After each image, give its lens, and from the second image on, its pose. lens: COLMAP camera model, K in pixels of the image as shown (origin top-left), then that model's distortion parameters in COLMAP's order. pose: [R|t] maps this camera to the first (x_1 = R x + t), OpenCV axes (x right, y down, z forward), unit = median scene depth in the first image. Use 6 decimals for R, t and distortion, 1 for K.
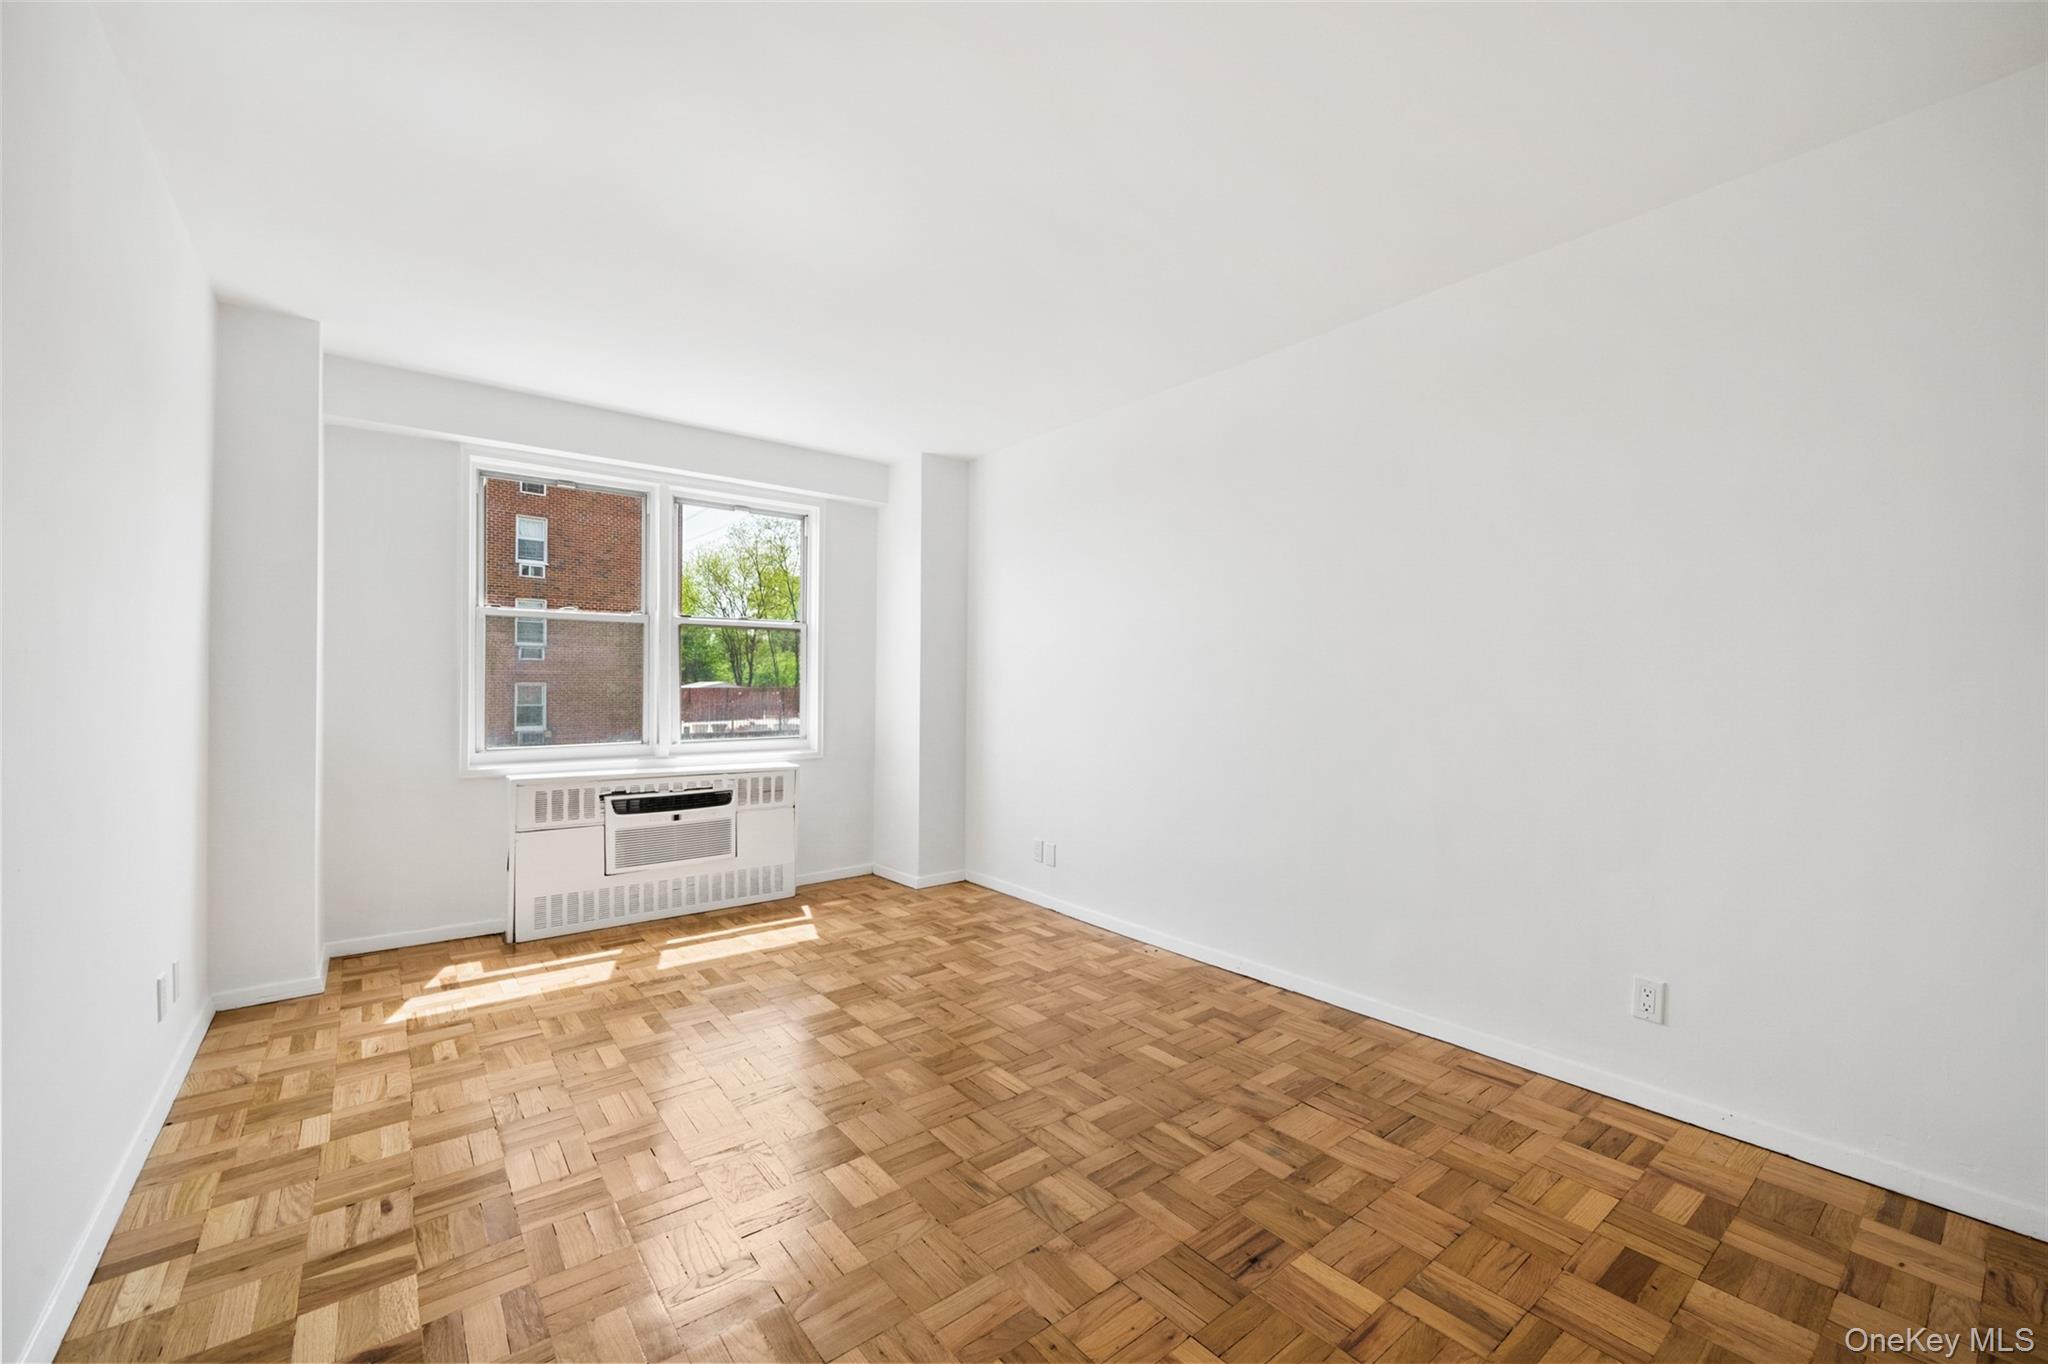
lens RADIAL K [[814.0, 0, 1030.0], [0, 814.0, 676.1], [0, 0, 1]] dist [0.000075, -0.000099]
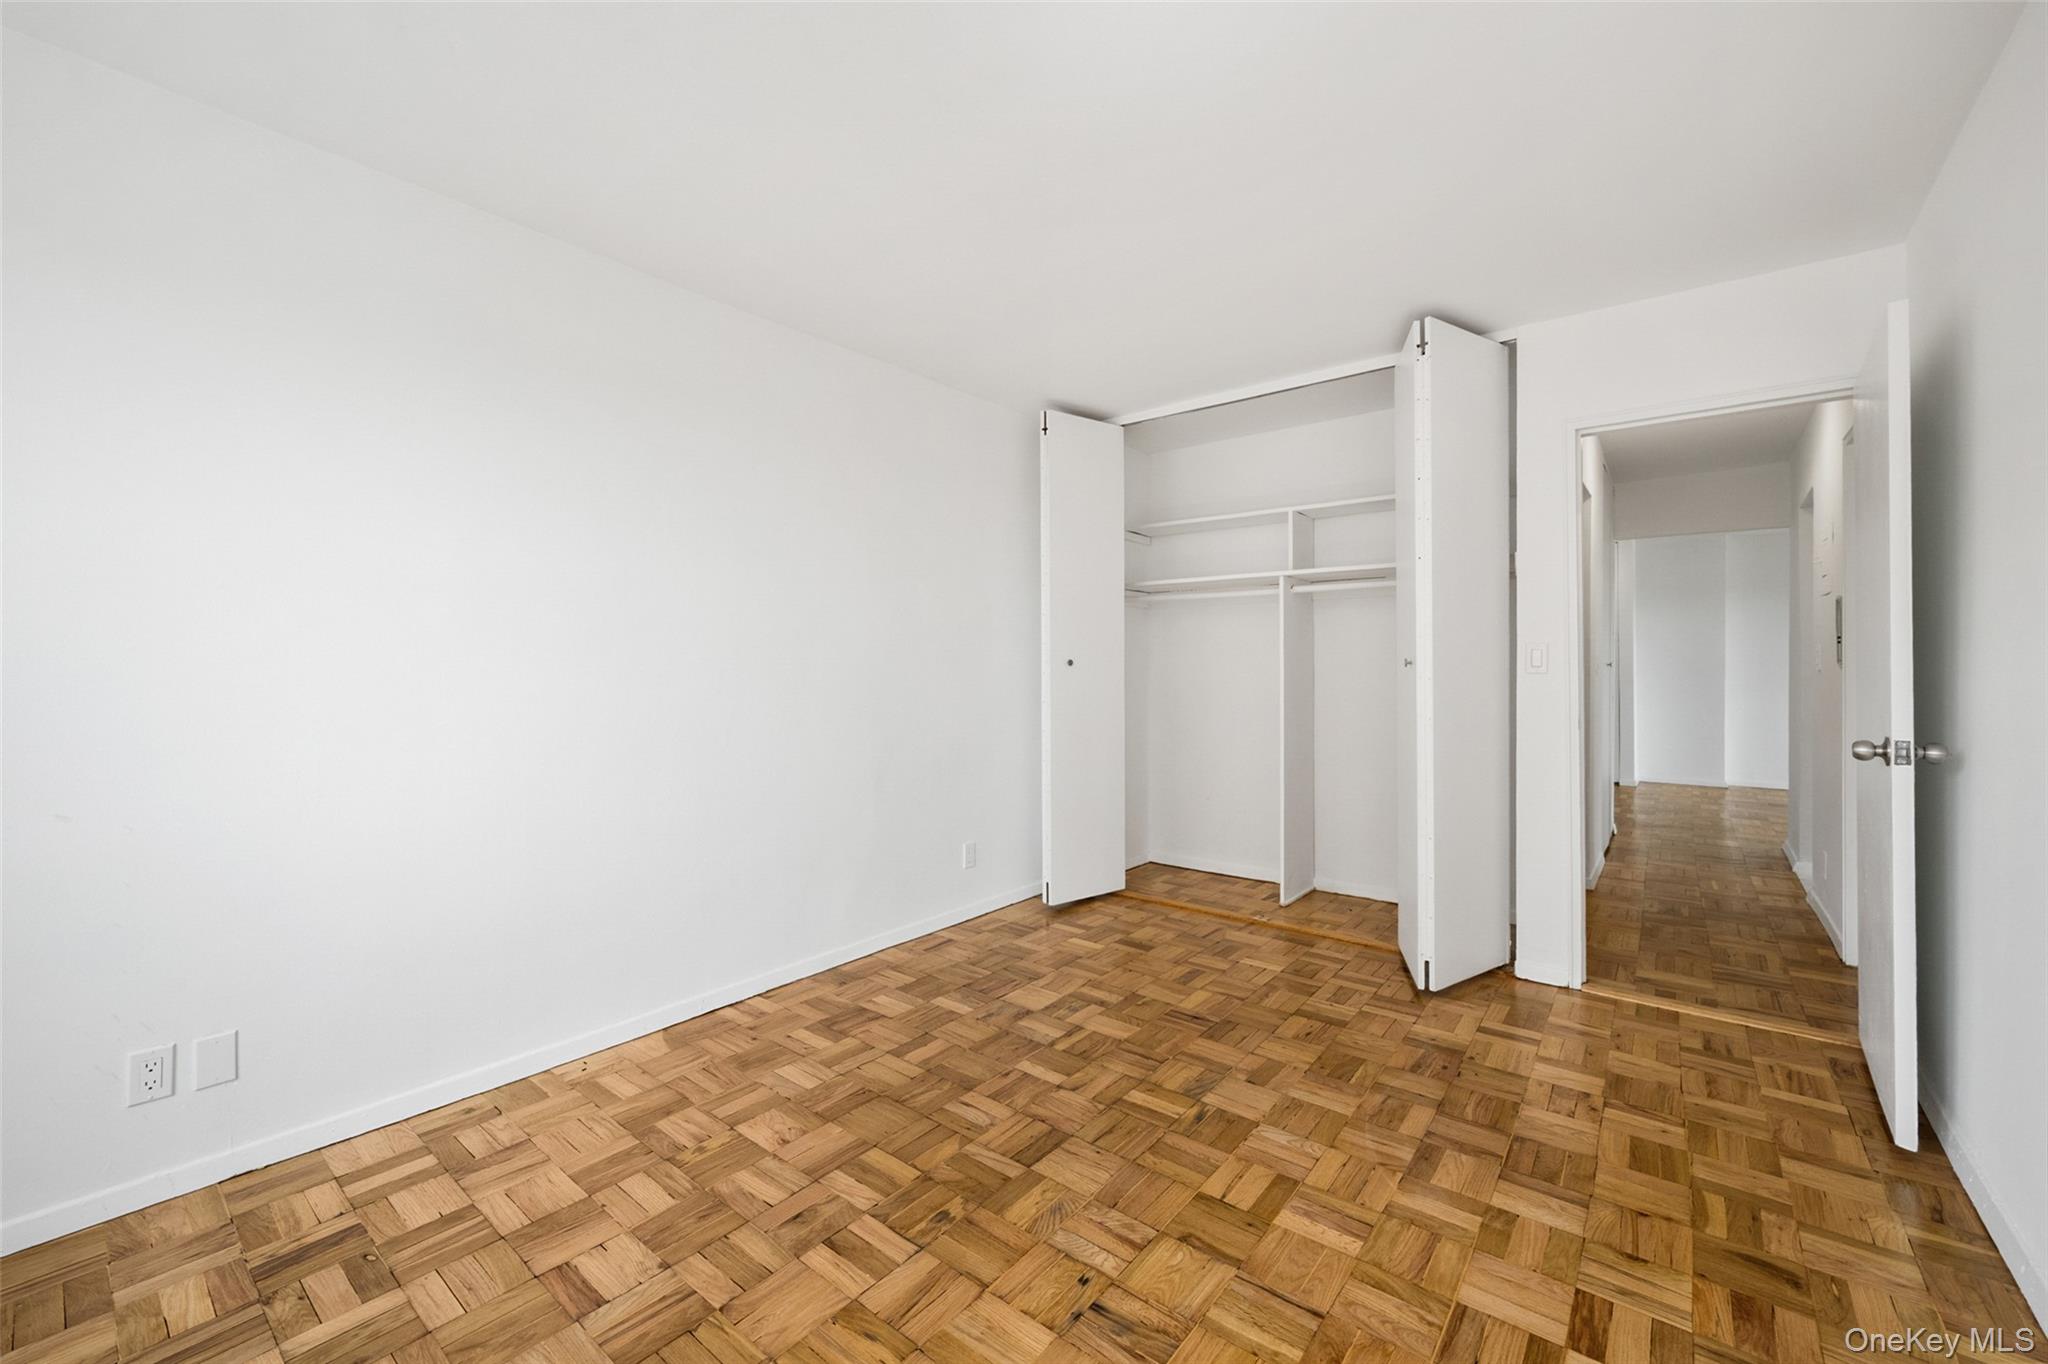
lens RADIAL K [[814.0, 0, 1030.0], [0, 814.0, 676.1], [0, 0, 1]] dist [0.000075, -0.000099]
pose [[-0.210776, -0.014509, 0.977427, -0.847094], [-0.012374, 0.999849, 0.012173, -0.004568], [-0.977456, -0.009529, -0.210924, 1.113599]]
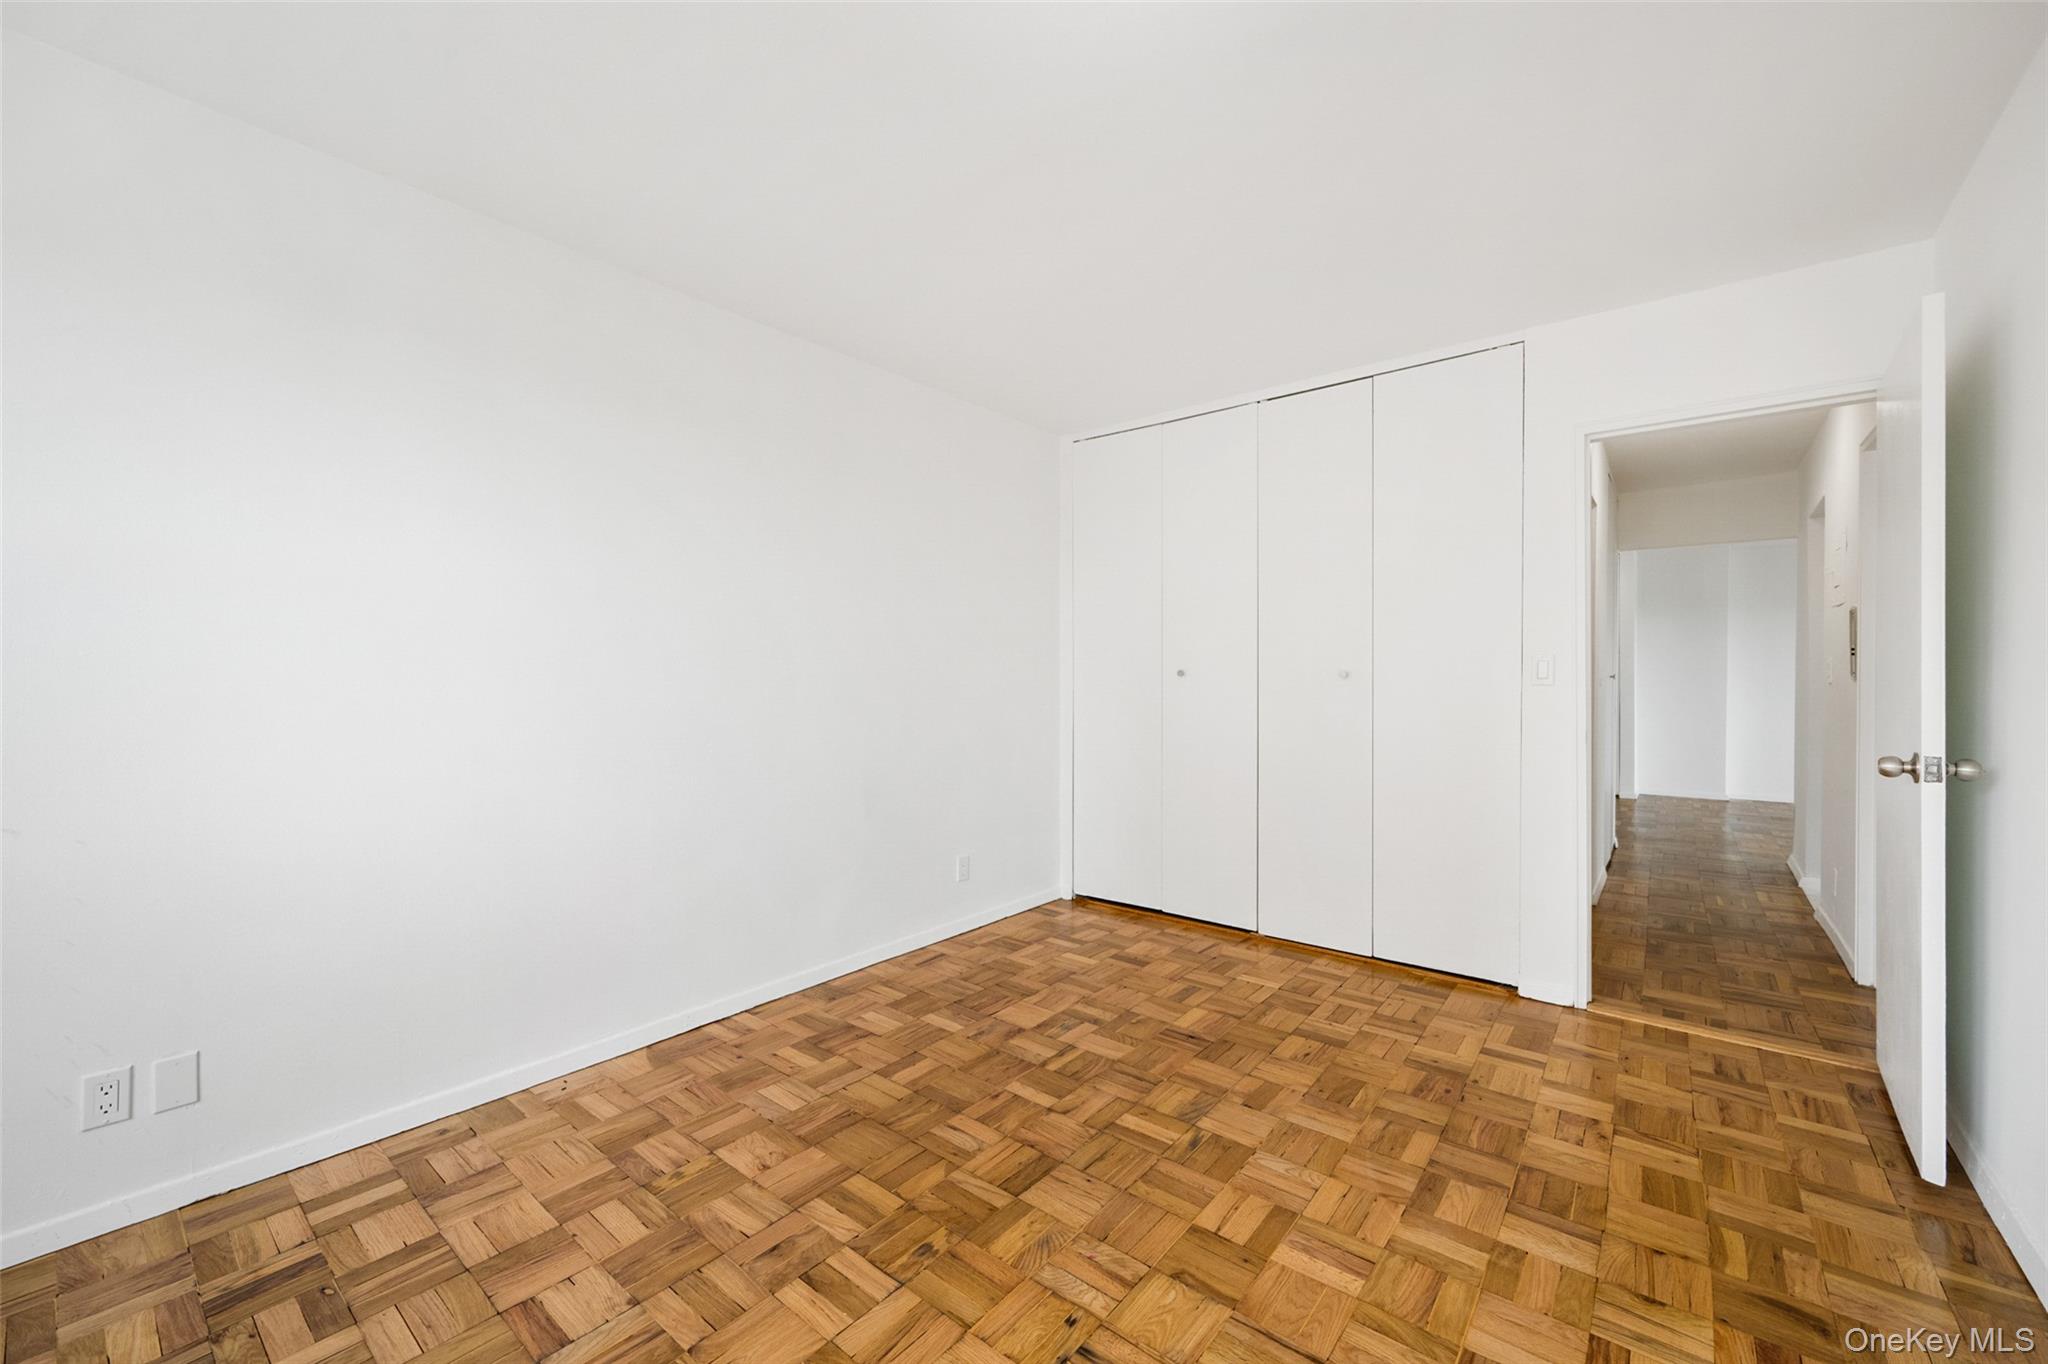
lens RADIAL K [[803.2, 0, 1026.4], [0, 803.2, 684.4], [0, 0, 1]] dist [-0.001379, 0.000797]
pose [[-0.205447, -0.011655, 0.978599, -0.813283], [-0.014510, 0.999855, 0.008862, -0.004246], [-0.978561, -0.012379, -0.205586, 1.094973]]
